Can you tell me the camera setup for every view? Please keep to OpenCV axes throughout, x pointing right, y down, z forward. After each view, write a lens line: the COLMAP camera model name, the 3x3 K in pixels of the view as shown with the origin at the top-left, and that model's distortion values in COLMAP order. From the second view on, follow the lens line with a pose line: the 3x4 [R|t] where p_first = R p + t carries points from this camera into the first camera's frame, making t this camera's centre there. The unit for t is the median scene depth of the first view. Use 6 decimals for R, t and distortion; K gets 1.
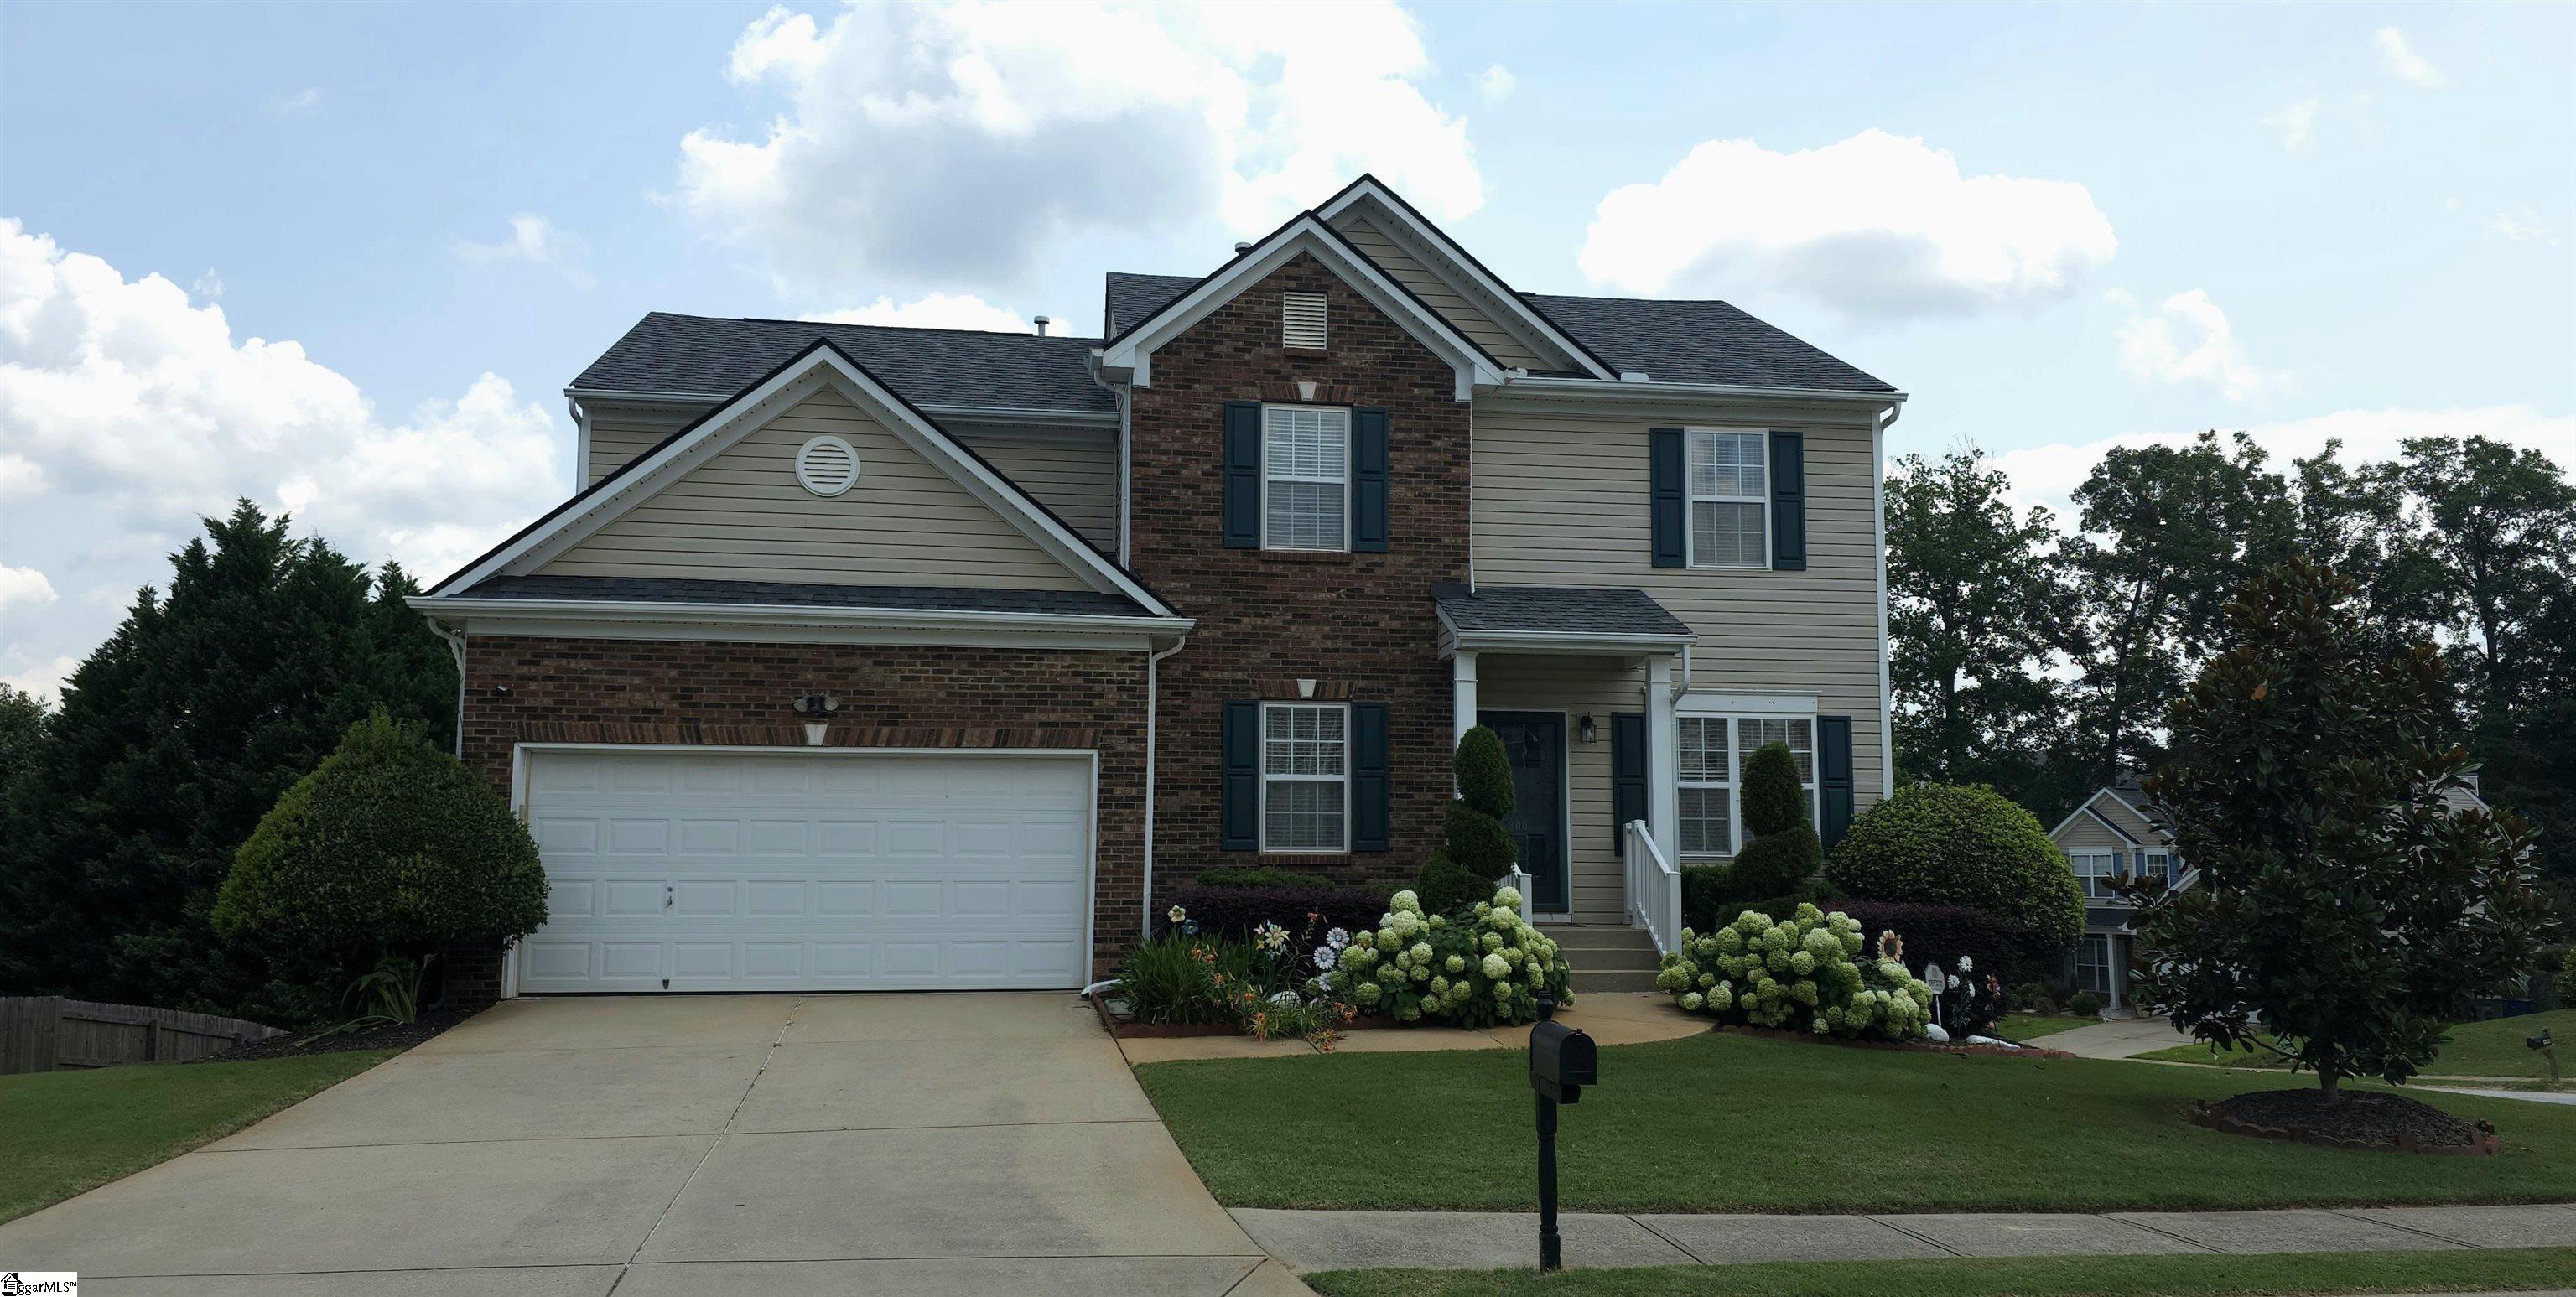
lens RADIAL K [[1677.1, 0, 1283.9], [0, 1677.1, 644.9], [0, 0, 1]] dist [0.107007, 0.000490]
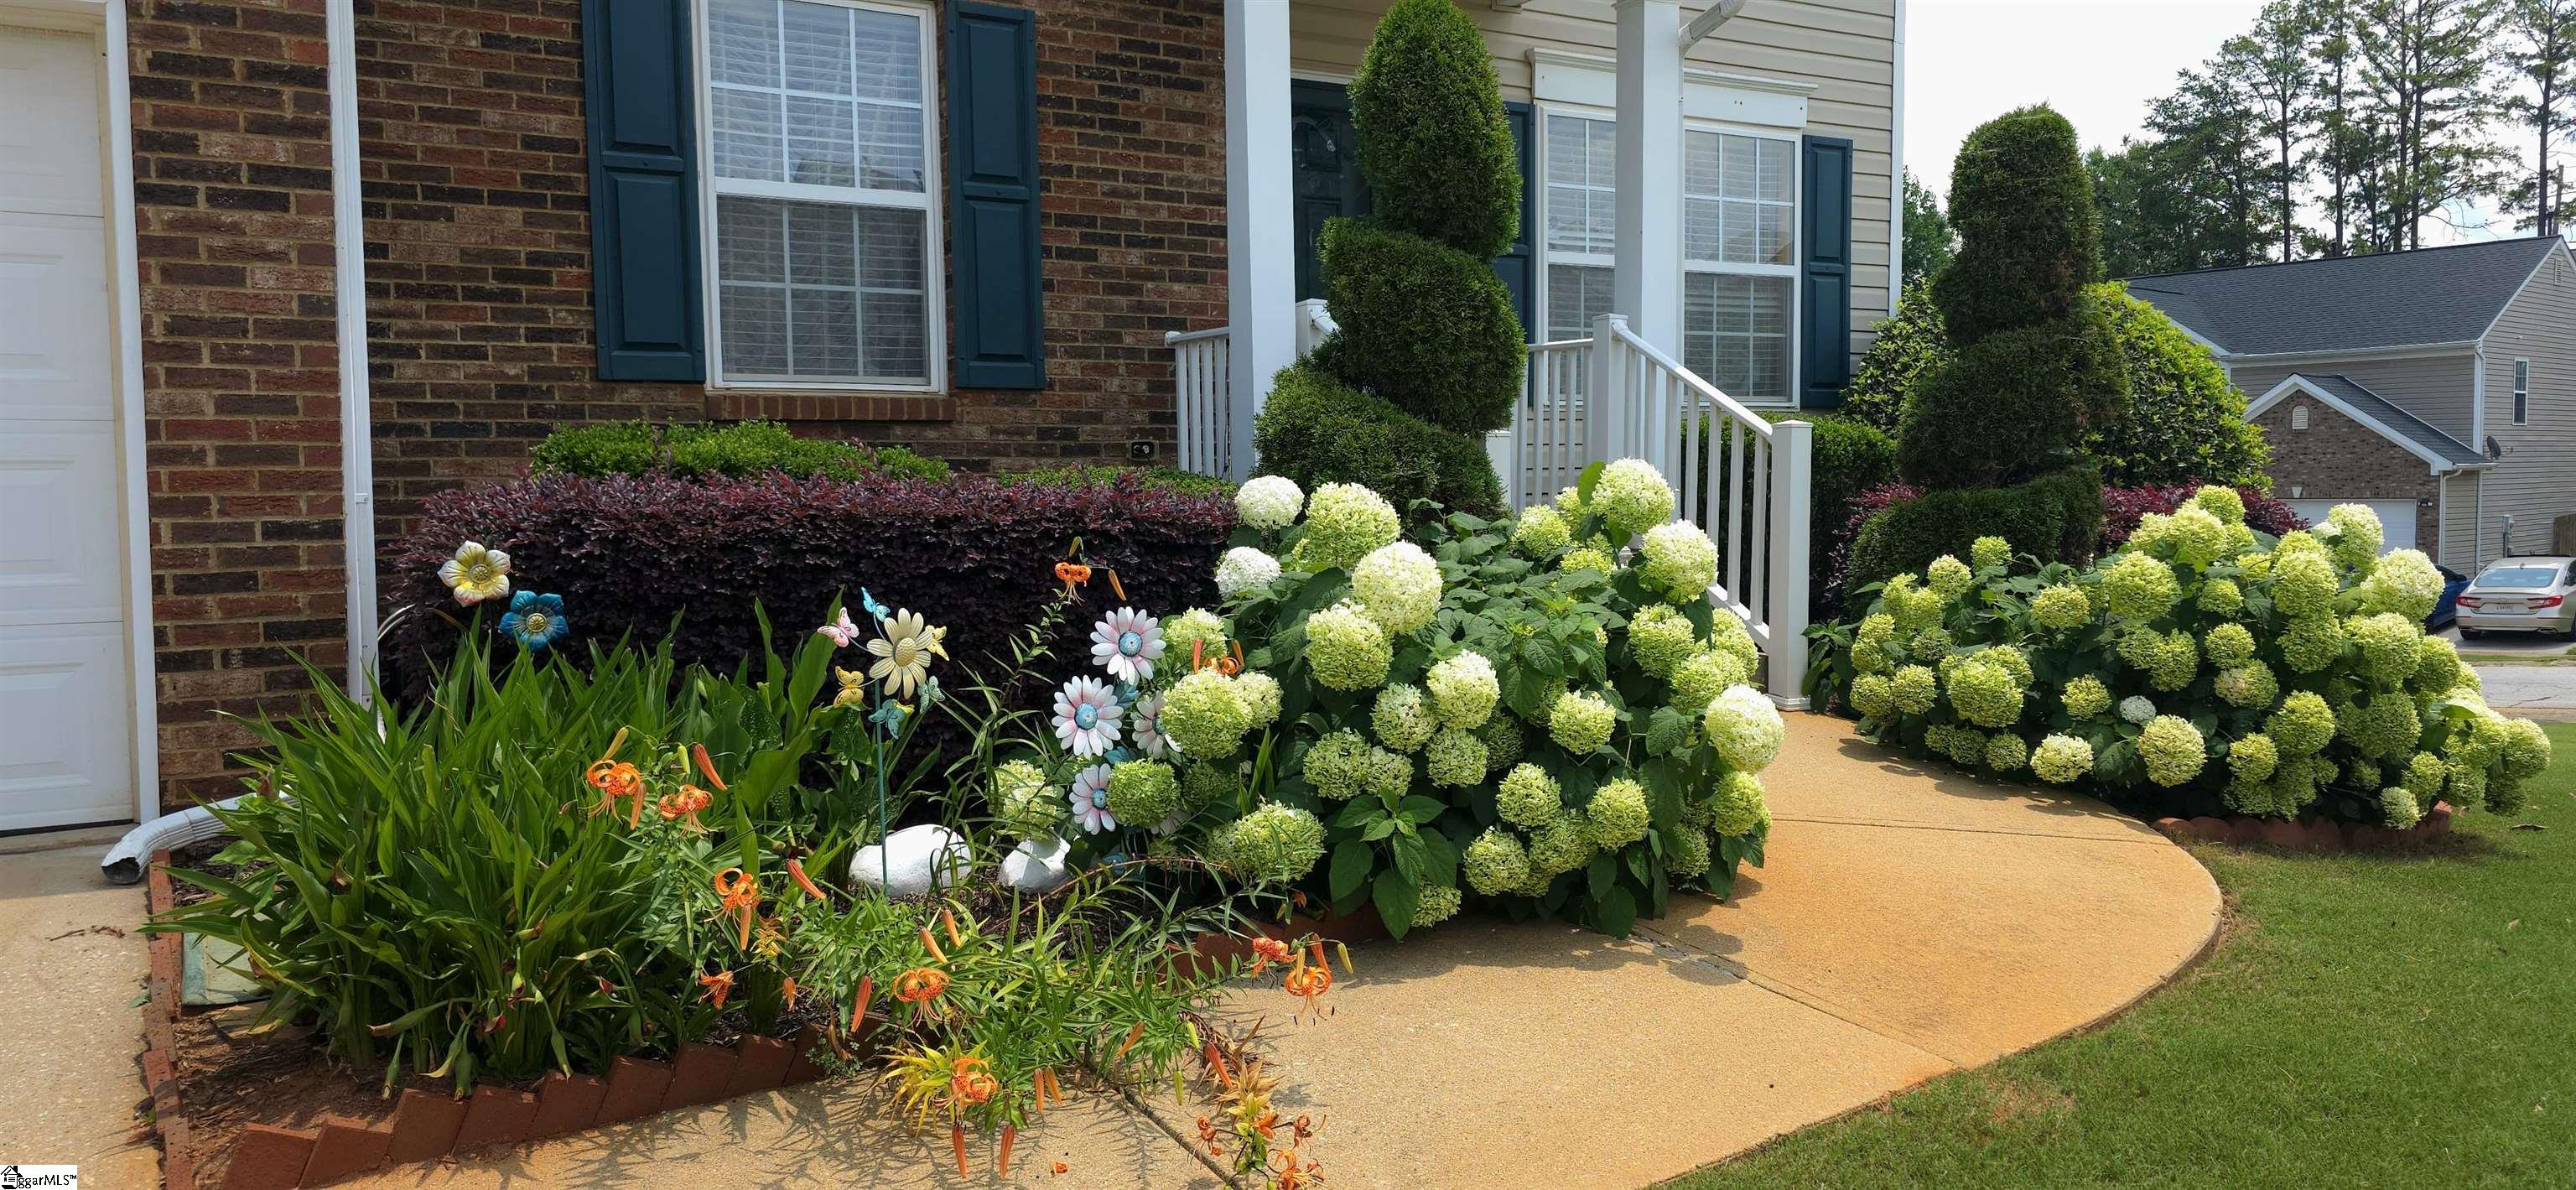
lens RADIAL K [[1746.1, 0, 1278.2], [0, 1746.1, 589.8], [0, 0, 1]] dist [0.032259, -0.006875]
pose [[0.929966, -0.037363, 0.365743, -0.044664], [-0.034795, 0.981412, 0.188730, 0.099437], [-0.365996, -0.188239, 0.911380, 0.658161]]
